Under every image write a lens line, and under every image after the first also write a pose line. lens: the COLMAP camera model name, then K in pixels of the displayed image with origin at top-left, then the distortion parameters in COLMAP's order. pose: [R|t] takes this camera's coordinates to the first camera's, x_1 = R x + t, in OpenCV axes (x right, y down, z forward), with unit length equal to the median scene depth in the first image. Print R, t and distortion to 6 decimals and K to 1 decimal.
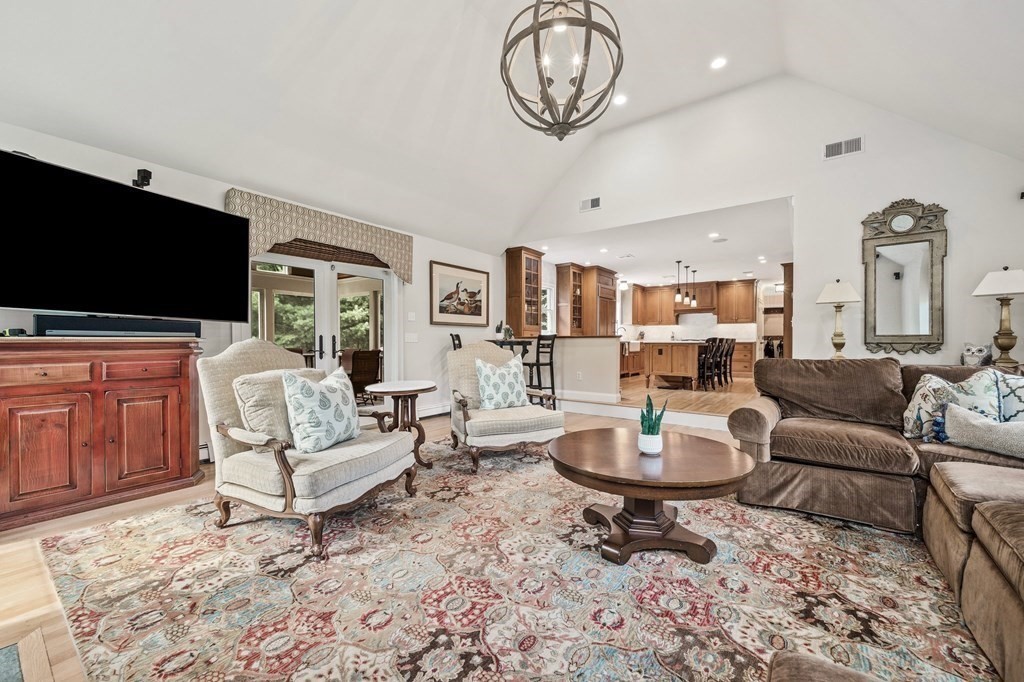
lens RADIAL K [[405.8, 0, 517.4], [0, 405.8, 344.8], [0, 0, 1]] dist [0.001689, 0.000142]
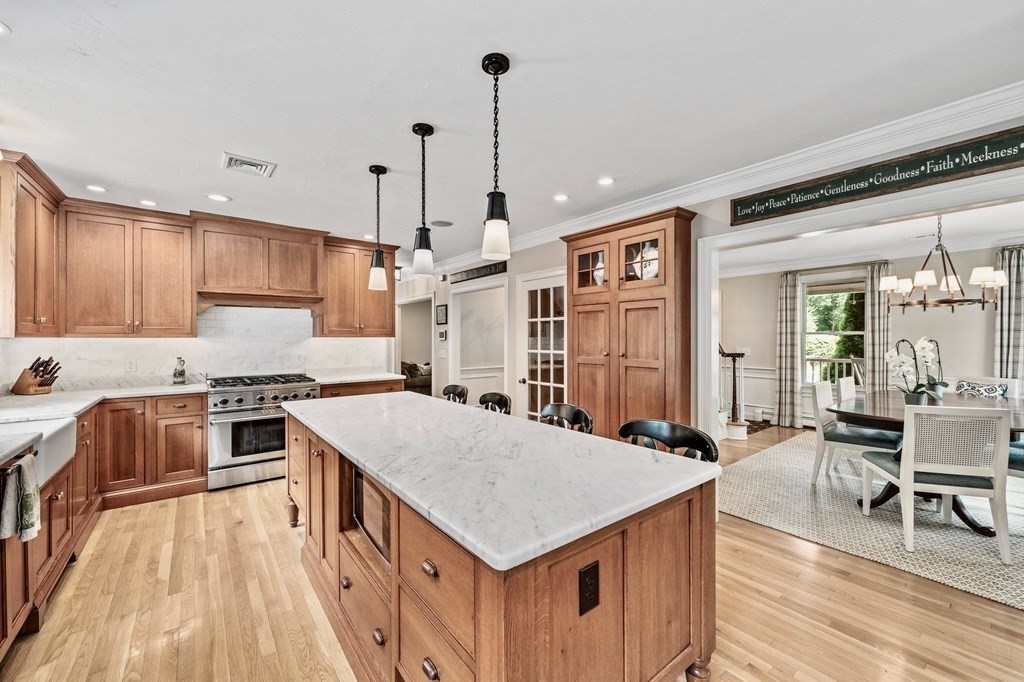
lens RADIAL K [[405.8, 0, 519.0], [0, 405.8, 340.0], [0, 0, 1]] dist [0.001689, 0.000142]
pose [[0.268809, -0.008832, 0.963153, 0.151407], [0.010846, 0.999922, 0.006143, -0.050239], [-0.963132, 0.008795, 0.268884, 0.714377]]
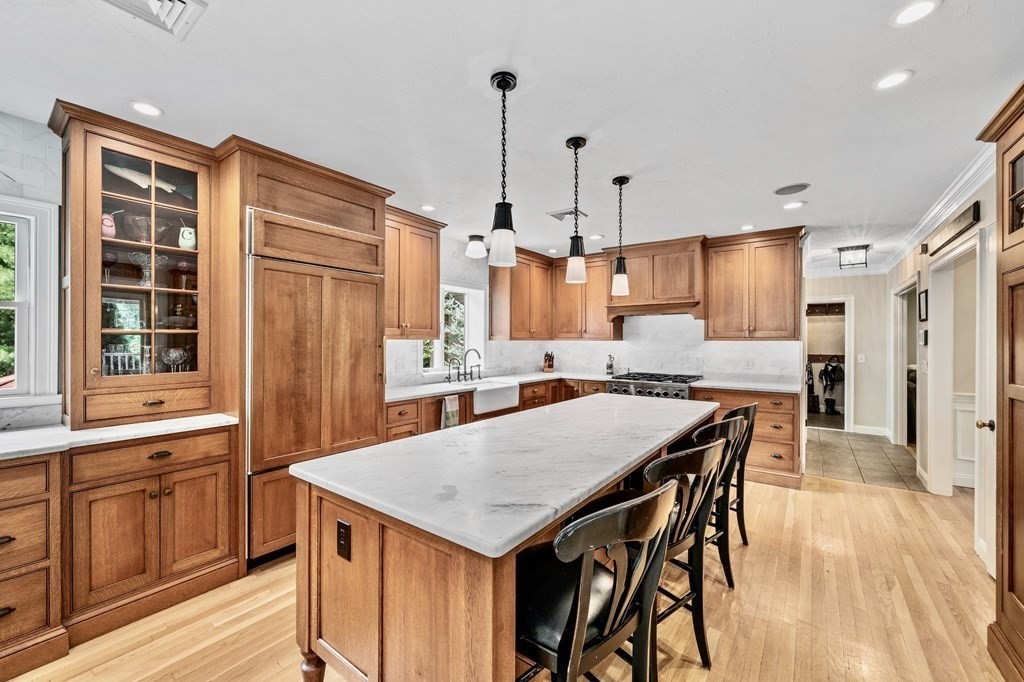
lens RADIAL K [[405.8, 0, 512.6], [0, 405.8, 339.2], [0, 0, 1]] dist [0.001689, 0.000142]
pose [[0.999939, 0.000535, -0.011026, 0.308396], [-0.000681, 0.999912, -0.013272, -0.048486], [0.011017, 0.013278, 0.999851, 0.597912]]
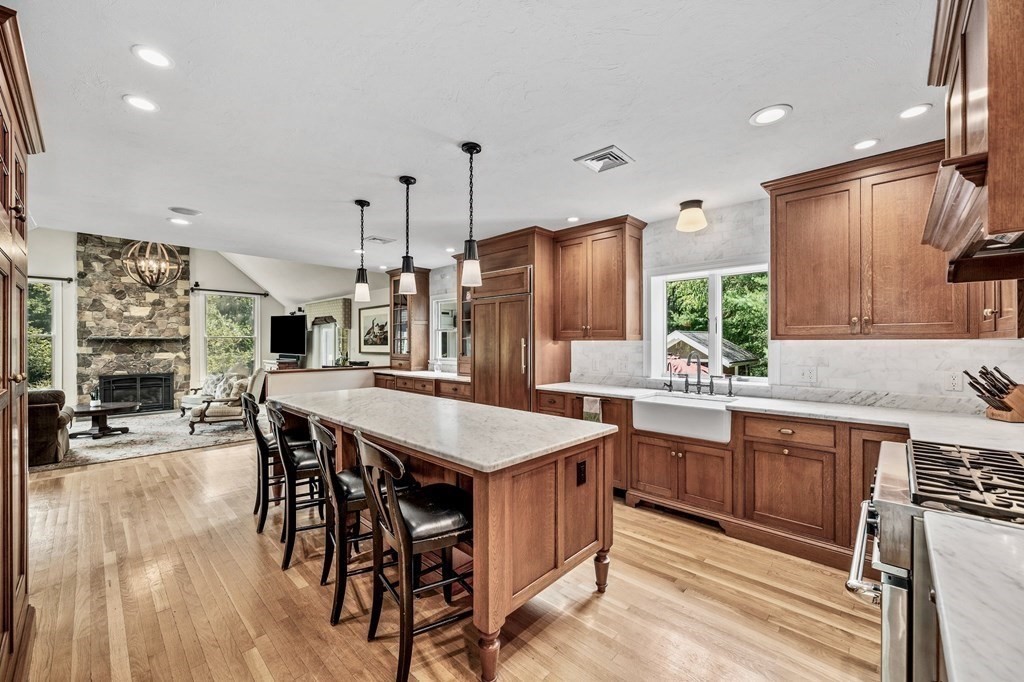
lens RADIAL K [[405.8, 0, 511.8], [0, 405.8, 341.8], [0, 0, 1]] dist [0.001689, 0.000142]
pose [[-0.139254, -0.001385, -0.990256, 0.610581], [-0.006177, 0.999981, -0.000530, -0.051069], [0.990237, 0.006043, -0.139260, 0.937532]]
